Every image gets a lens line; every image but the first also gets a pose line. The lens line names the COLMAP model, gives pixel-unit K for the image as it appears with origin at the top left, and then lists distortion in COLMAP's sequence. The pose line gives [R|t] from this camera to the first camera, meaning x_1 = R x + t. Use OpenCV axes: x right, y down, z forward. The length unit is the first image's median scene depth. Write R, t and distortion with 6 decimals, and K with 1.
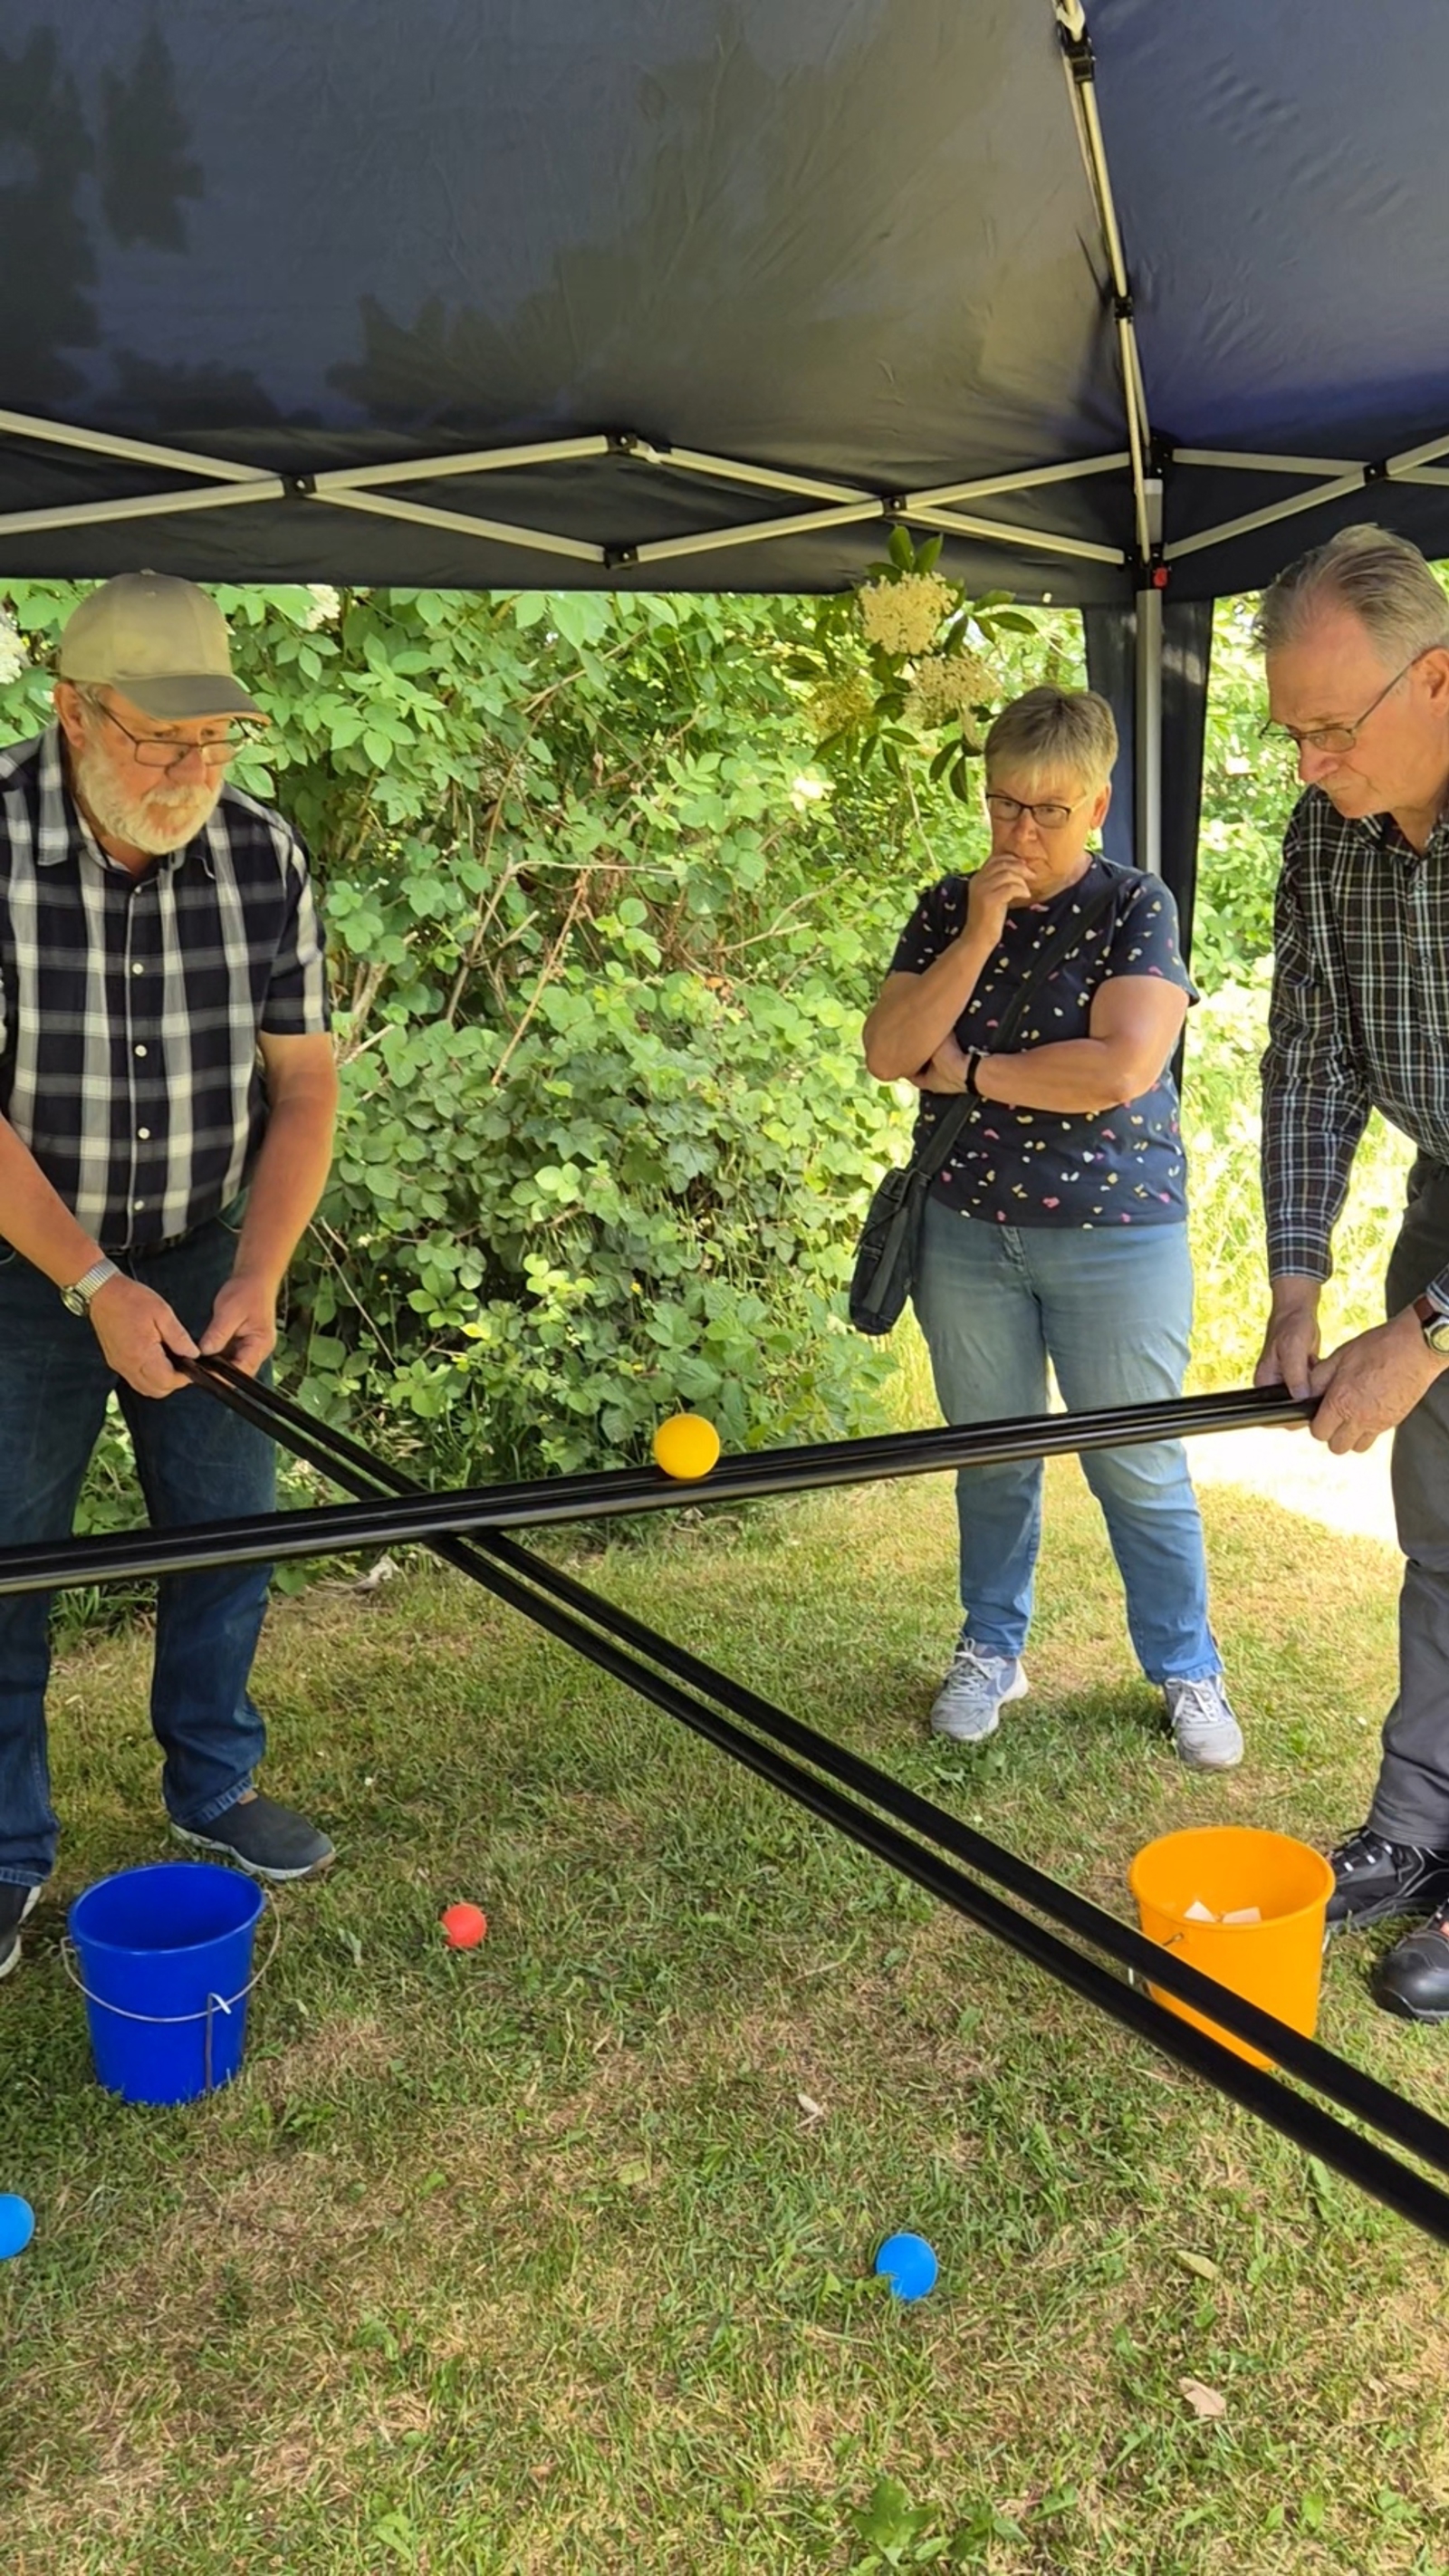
lens RADIAL K [[2288.8, 0, 723.1], [0, 2288.8, 1284.7], [0, 0, 1]] dist [0.046823, 0.010955]
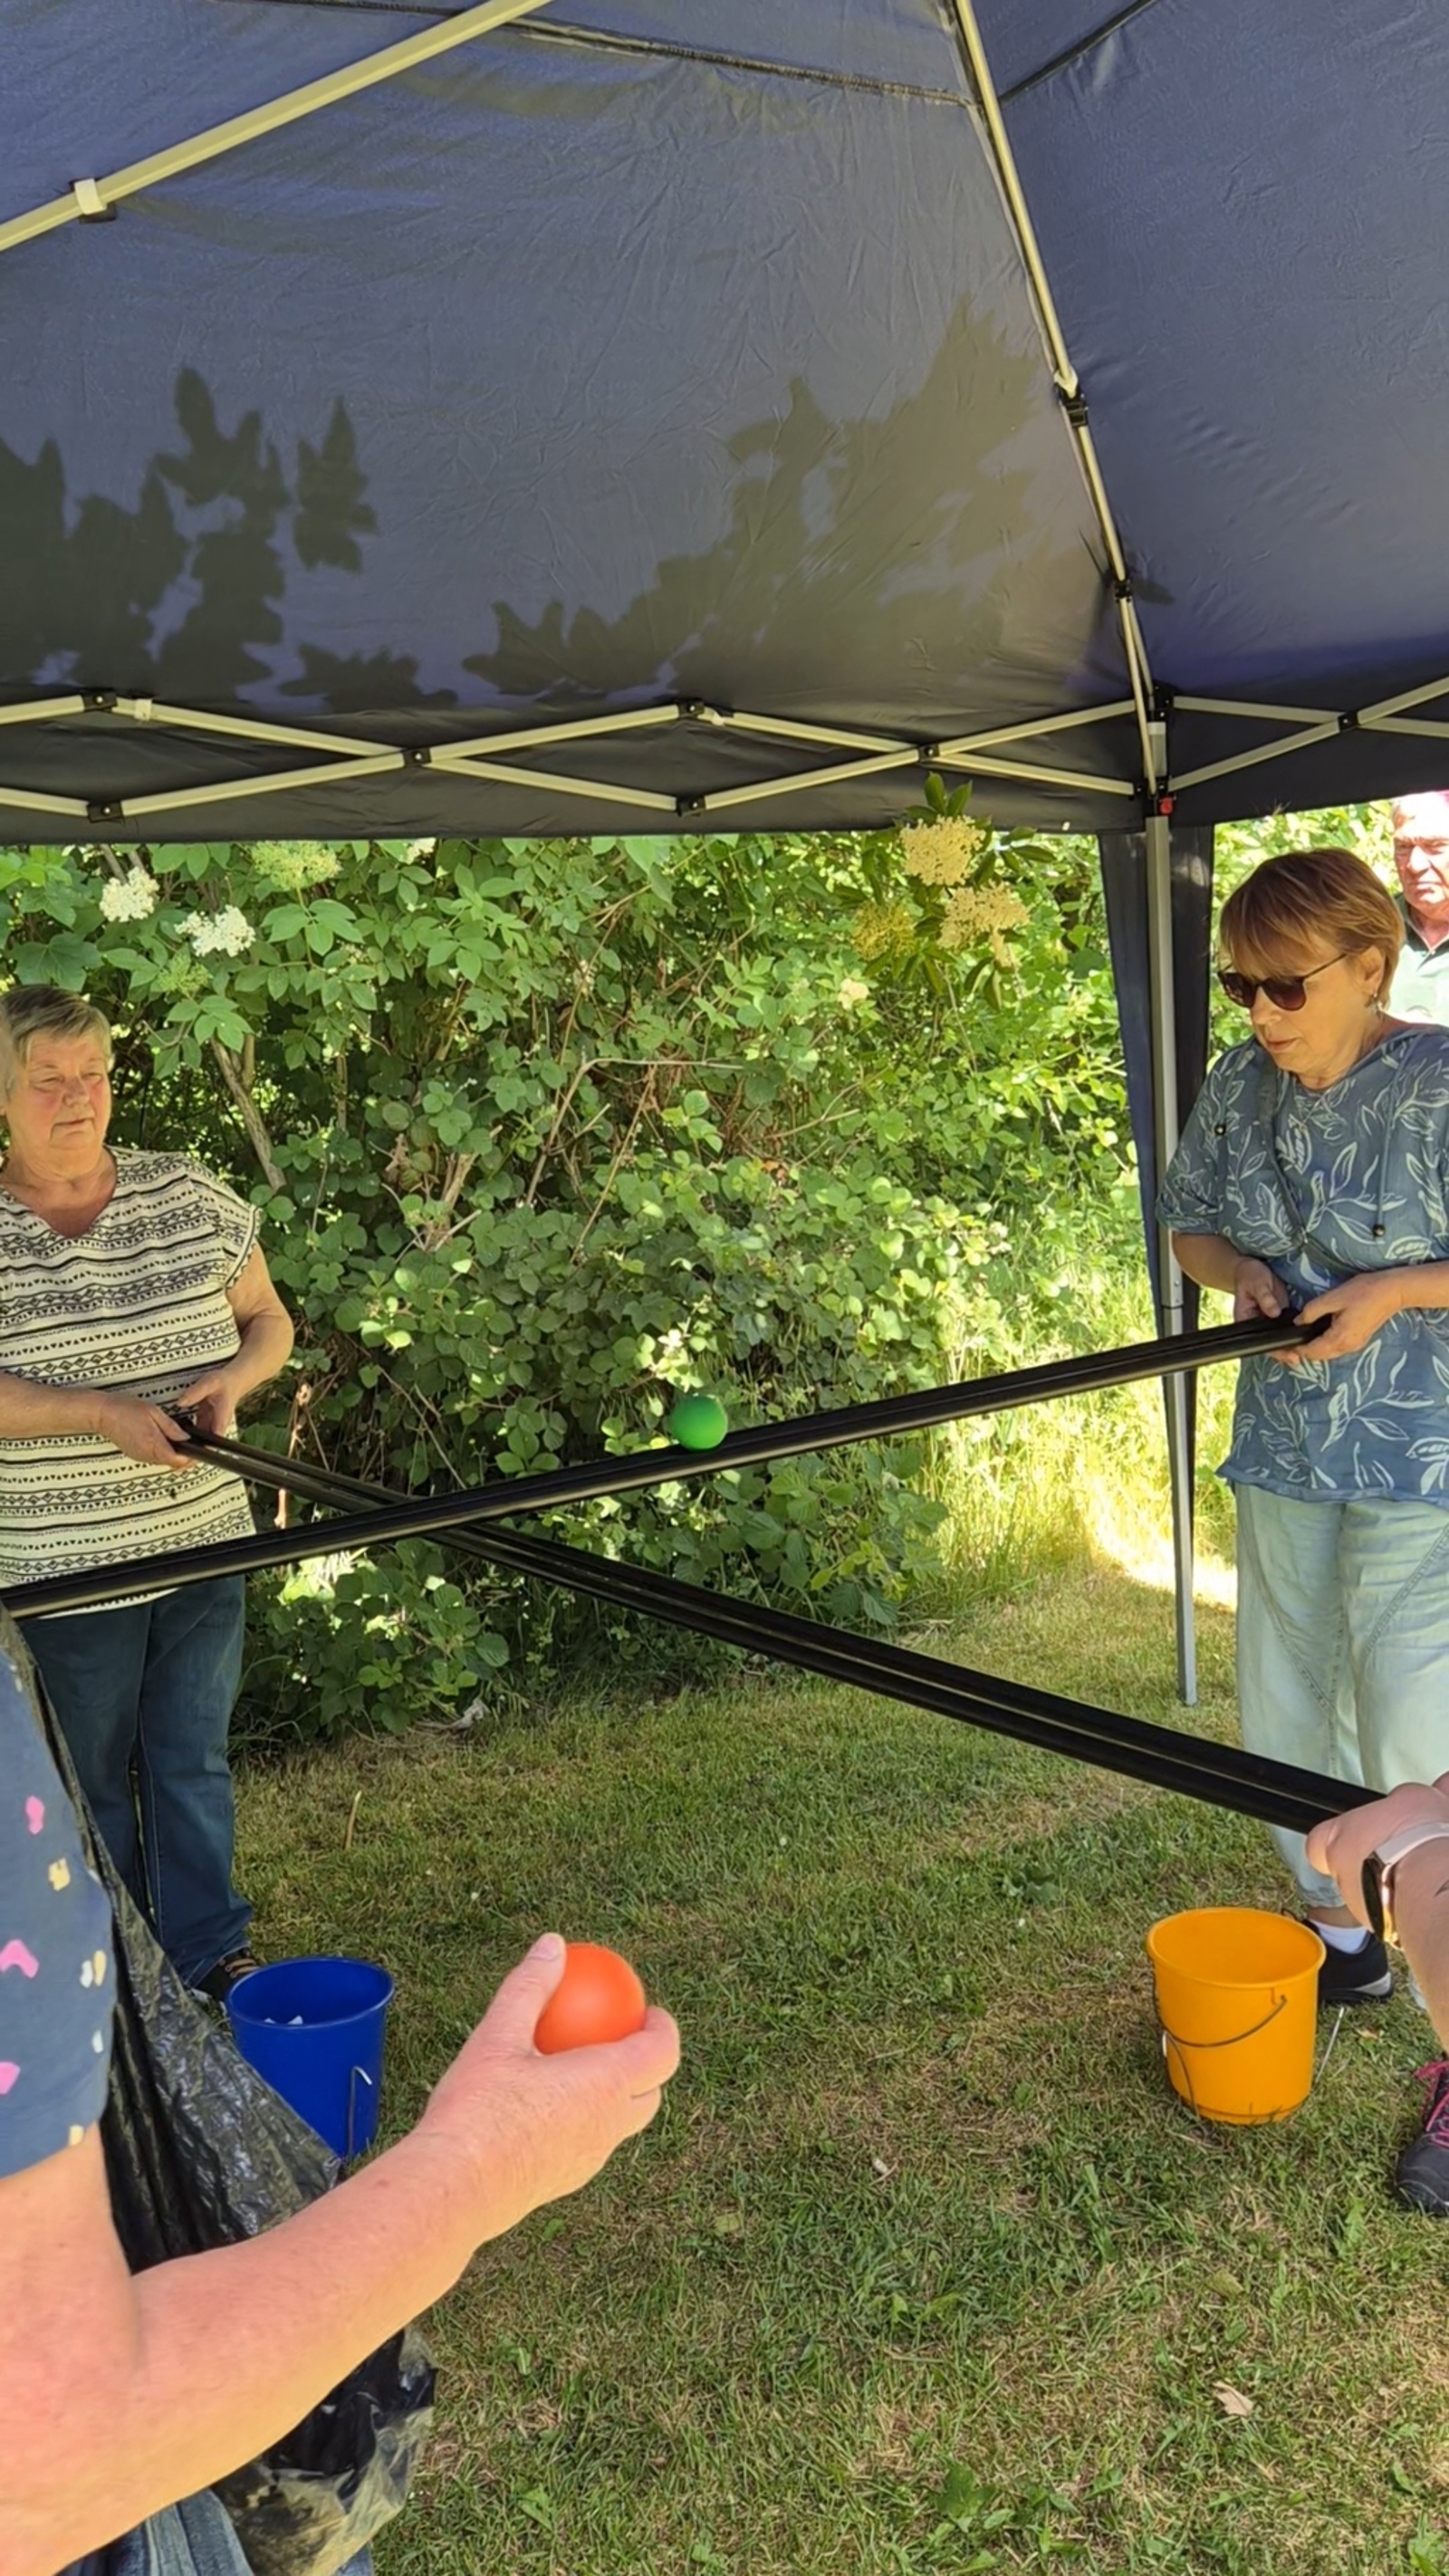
lens RADIAL K [[2288.8, 0, 732.4], [0, 2288.8, 1293.8], [0, 0, 1]] dist [0.046823, 0.010955]
pose [[0.999763, -0.015019, -0.015761, -0.009281], [0.013885, 0.997469, -0.069729, 0.006614], [0.016768, 0.069494, 0.997441, -0.123976]]
